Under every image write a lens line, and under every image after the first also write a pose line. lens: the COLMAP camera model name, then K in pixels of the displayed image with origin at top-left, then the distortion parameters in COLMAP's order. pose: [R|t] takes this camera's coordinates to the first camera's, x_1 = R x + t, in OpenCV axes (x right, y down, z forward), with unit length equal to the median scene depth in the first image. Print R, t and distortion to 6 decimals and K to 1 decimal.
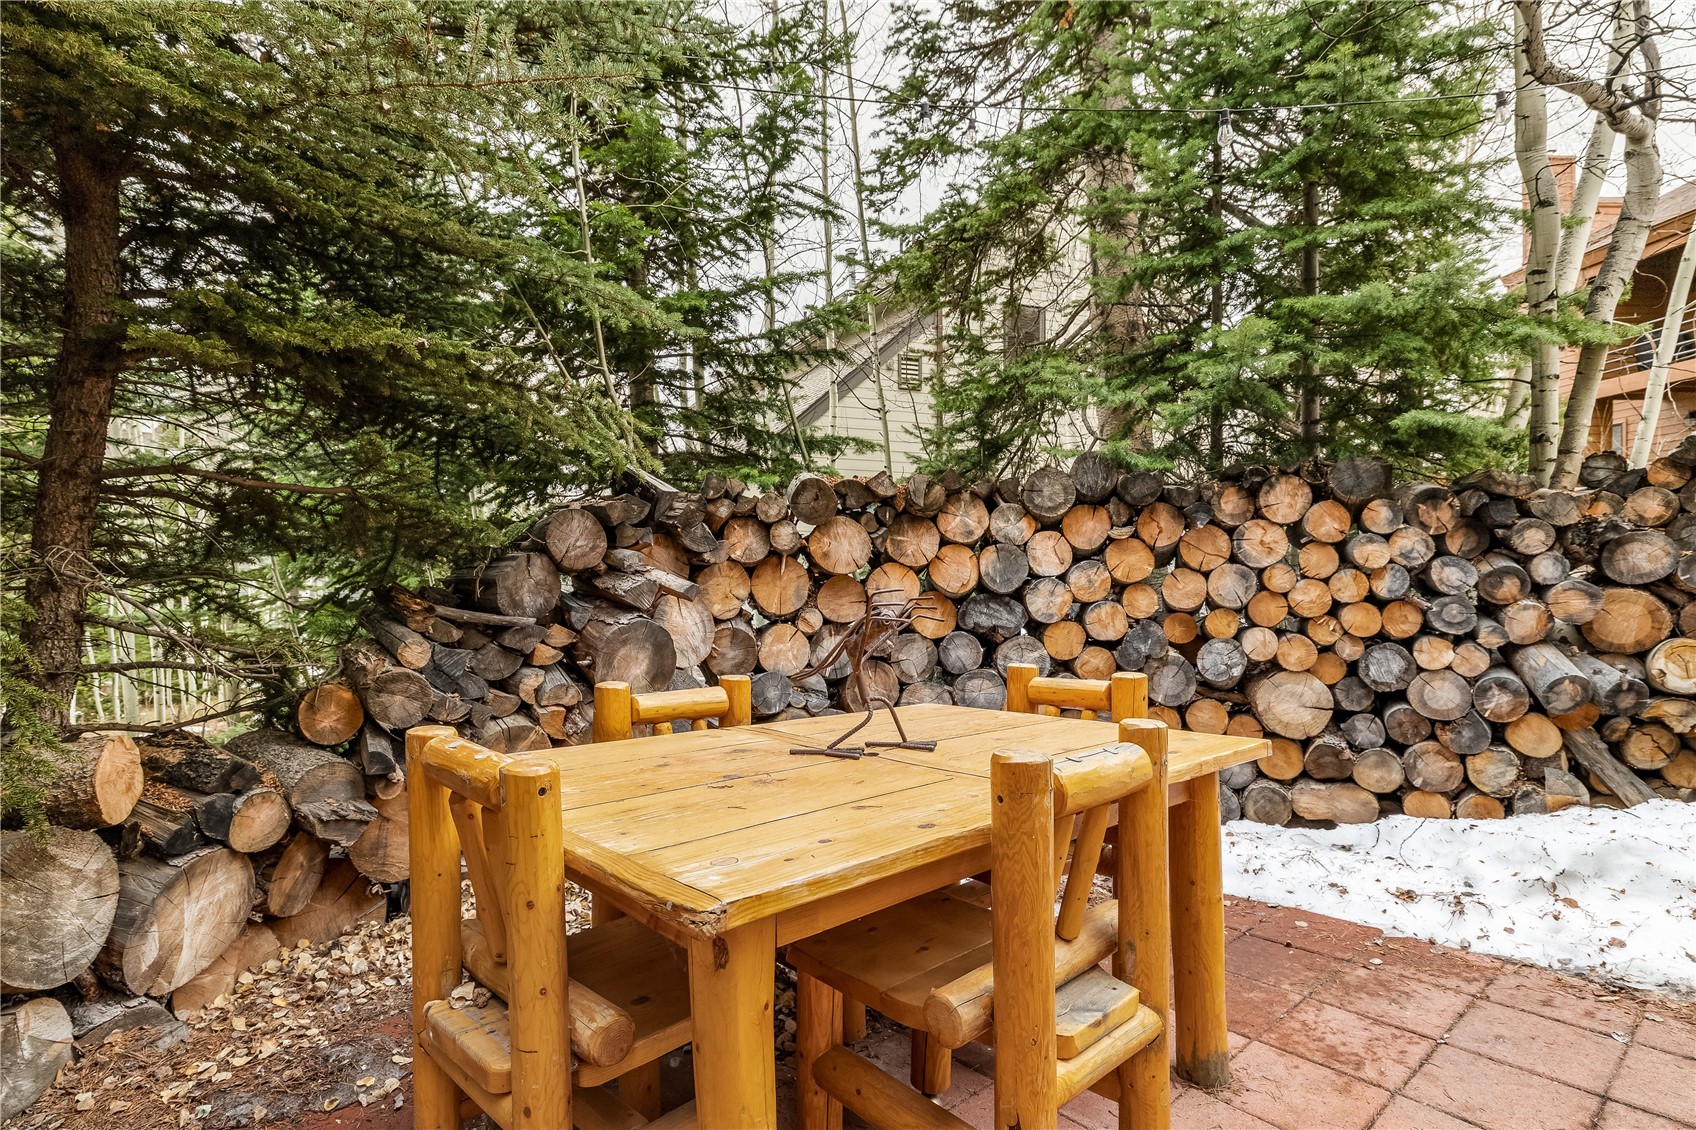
lens RADIAL K [[952.9, 0, 842.8], [0, 952.9, 565.4], [0, 0, 1]] dist [-0.002233, 0.000900]
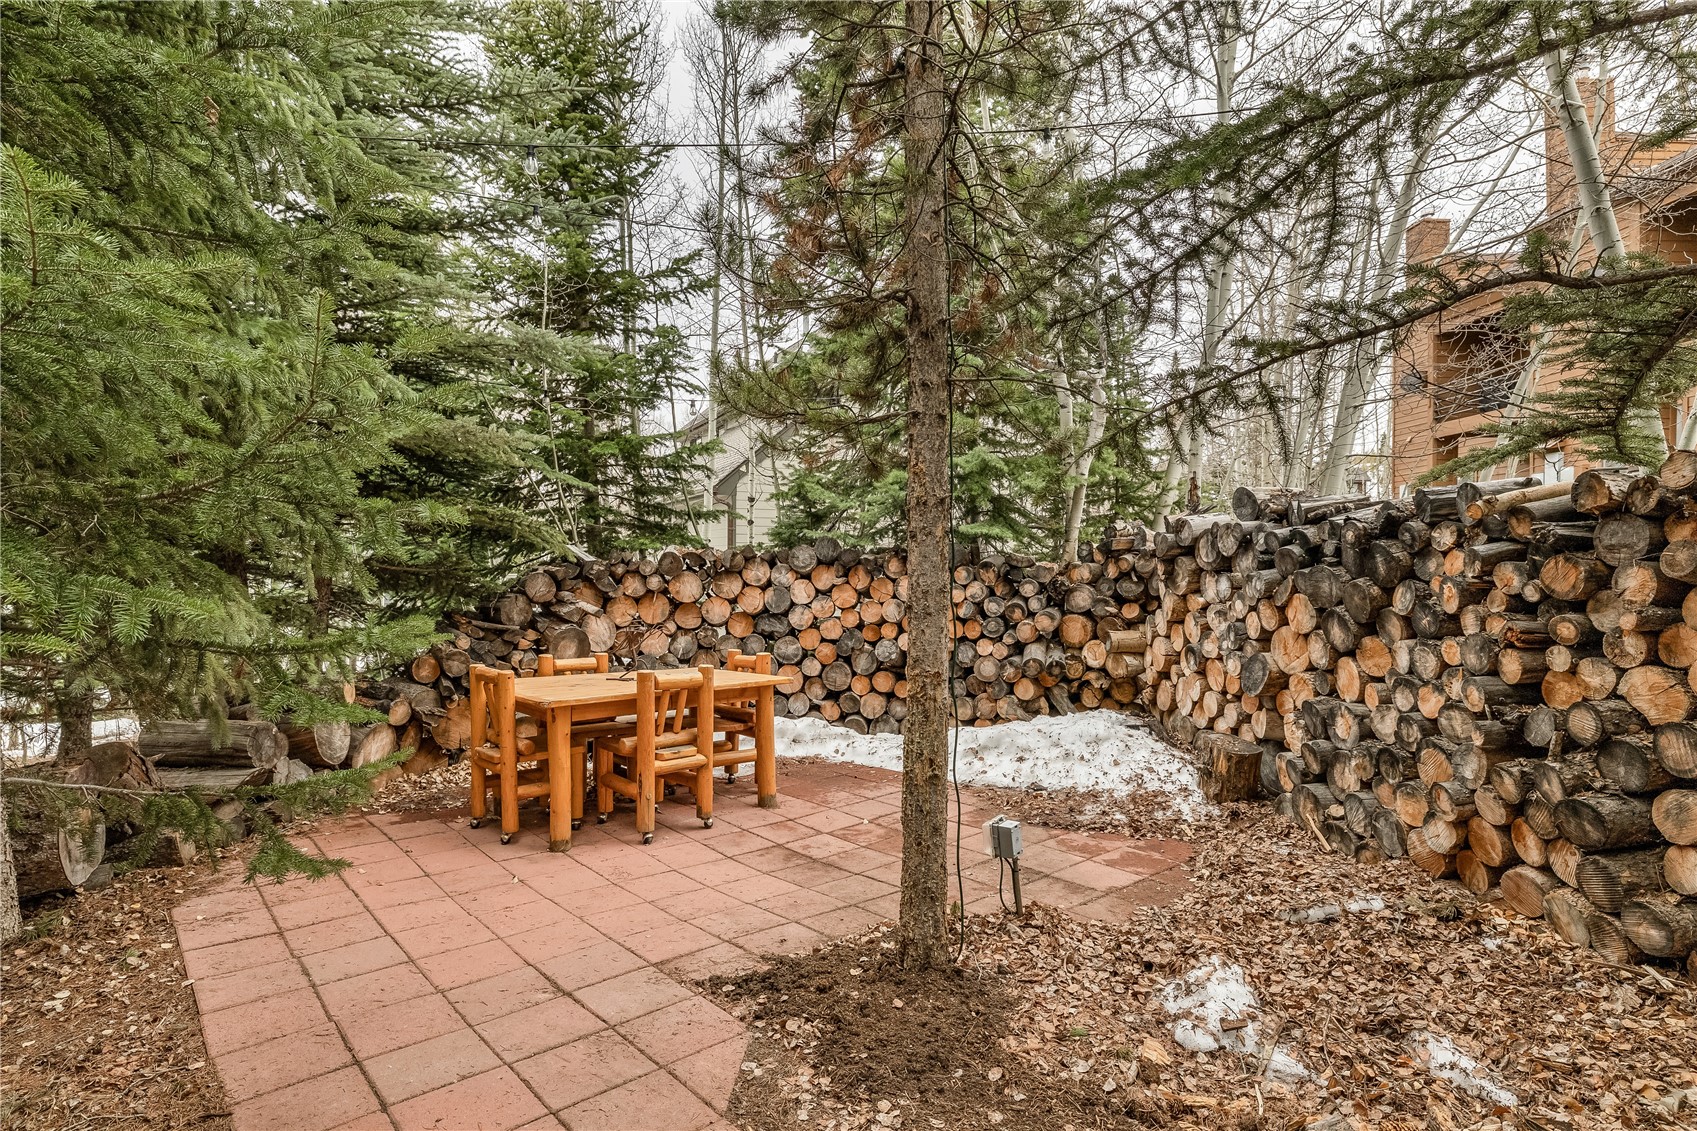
lens RADIAL K [[953.5, 0, 848.9], [0, 953.5, 567.0], [0, 0, 1]] dist [-0.002233, 0.000900]
pose [[0.999954, 0.006583, -0.007041, 0.351690], [-0.006553, 0.999969, 0.004289, -0.075381], [0.007069, -0.004243, 0.999966, -0.920584]]
